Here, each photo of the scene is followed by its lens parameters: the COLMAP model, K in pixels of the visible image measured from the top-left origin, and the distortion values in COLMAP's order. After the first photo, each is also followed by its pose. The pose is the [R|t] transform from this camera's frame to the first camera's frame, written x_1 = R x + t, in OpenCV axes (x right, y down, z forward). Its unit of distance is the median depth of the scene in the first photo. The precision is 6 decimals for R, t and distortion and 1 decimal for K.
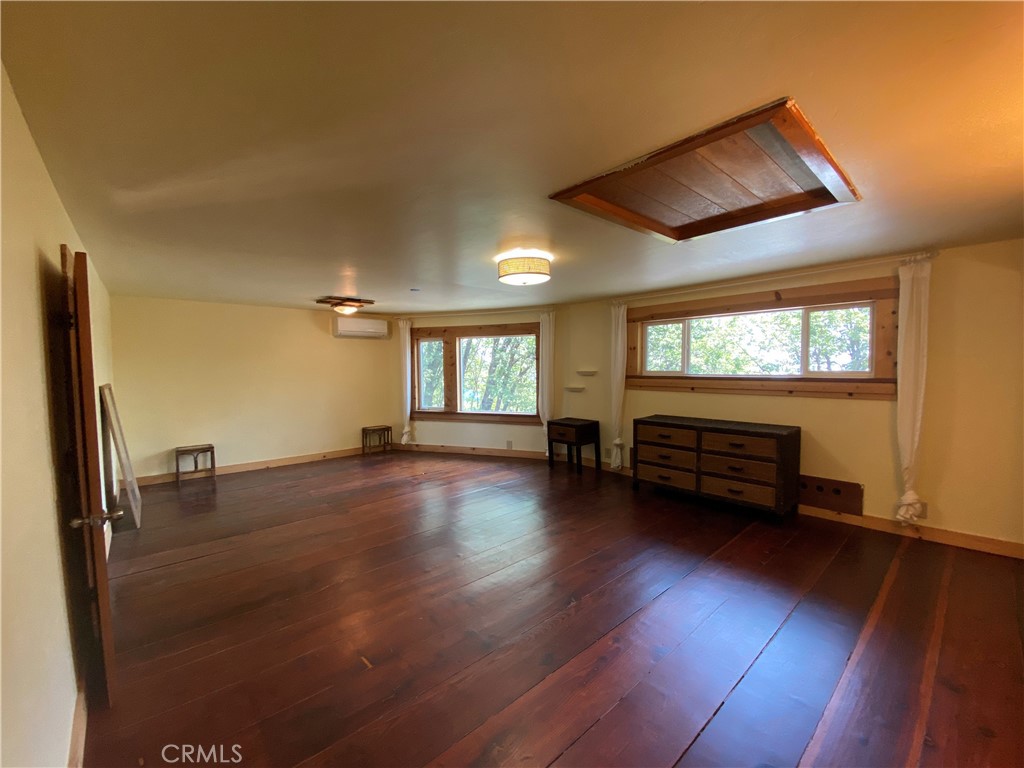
lens RADIAL K [[418.7, 0, 505.8], [0, 418.7, 386.0], [0, 0, 1]] dist [0.015740, -0.017029]
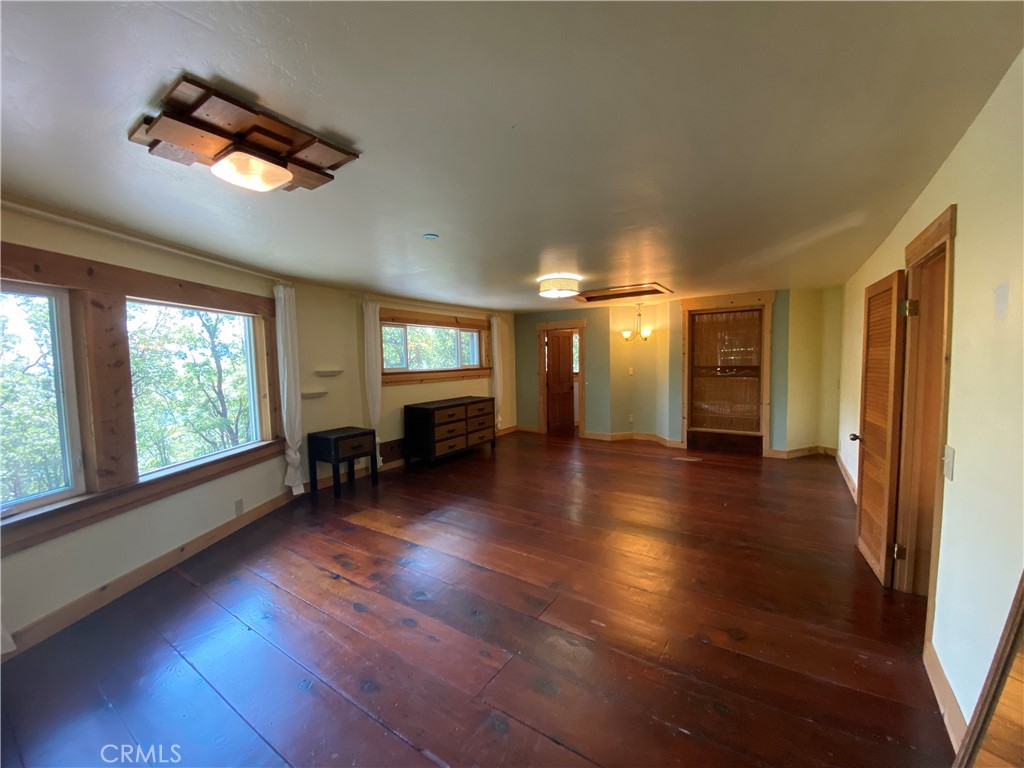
lens RADIAL K [[418.7, 0, 505.8], [0, 418.7, 386.0], [0, 0, 1]] dist [0.015740, -0.017029]
pose [[-0.280026, -0.040256, 0.959148, -0.842899], [0.077973, 0.994866, 0.064520, -0.038486], [-0.956821, 0.092855, -0.275449, 1.082203]]
